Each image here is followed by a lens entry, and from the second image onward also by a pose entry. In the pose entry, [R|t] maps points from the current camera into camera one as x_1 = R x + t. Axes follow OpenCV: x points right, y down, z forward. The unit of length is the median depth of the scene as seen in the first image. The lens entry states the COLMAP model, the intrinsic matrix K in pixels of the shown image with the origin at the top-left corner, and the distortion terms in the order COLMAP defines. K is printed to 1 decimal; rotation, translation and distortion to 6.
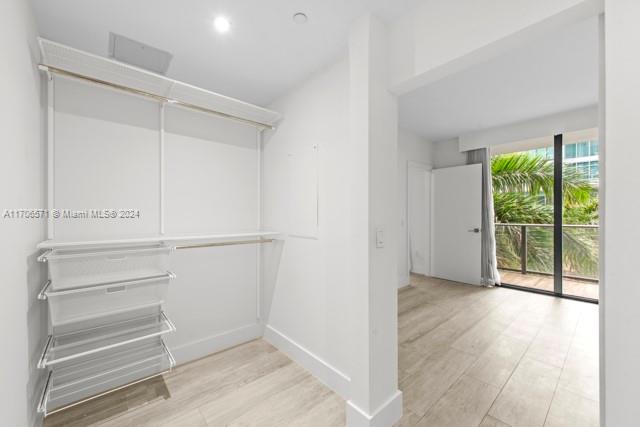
lens RADIAL K [[254.2, 0, 315.7], [0, 254.2, 215.6], [0, 0, 1]] dist [0.010075, -0.002060]
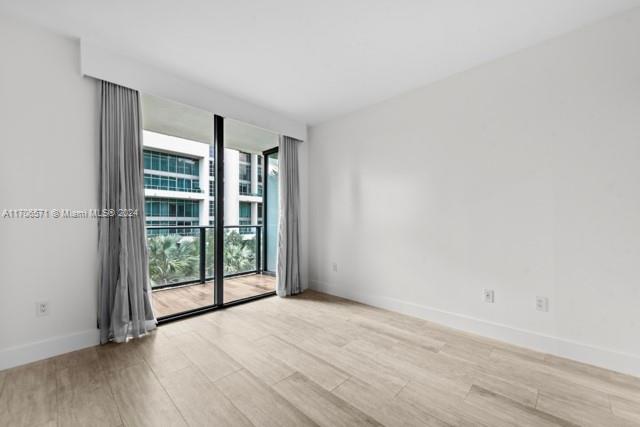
lens RADIAL K [[254.2, 0, 324.5], [0, 254.2, 218.2], [0, 0, 1]] dist [0.010075, -0.002060]
pose [[-0.084608, 0.004107, 0.996406, 0.142005], [0.001832, 0.999990, -0.003966, 0.041732], [-0.996413, 0.001490, -0.084615, 1.385985]]
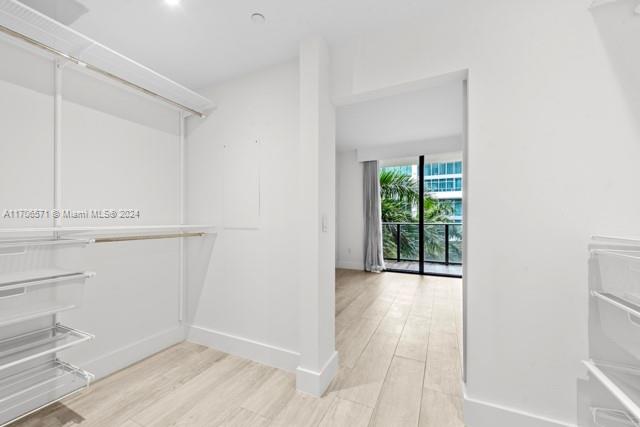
lens RADIAL K [[254.2, 0, 322.4], [0, 254.2, 214.9], [0, 0, 1]] dist [0.010075, -0.002060]
pose [[0.916144, 0.010500, 0.400711, -0.152938], [-0.005960, 0.999903, -0.012574, 0.039871], [-0.400804, 0.009131, 0.916118, -0.057404]]
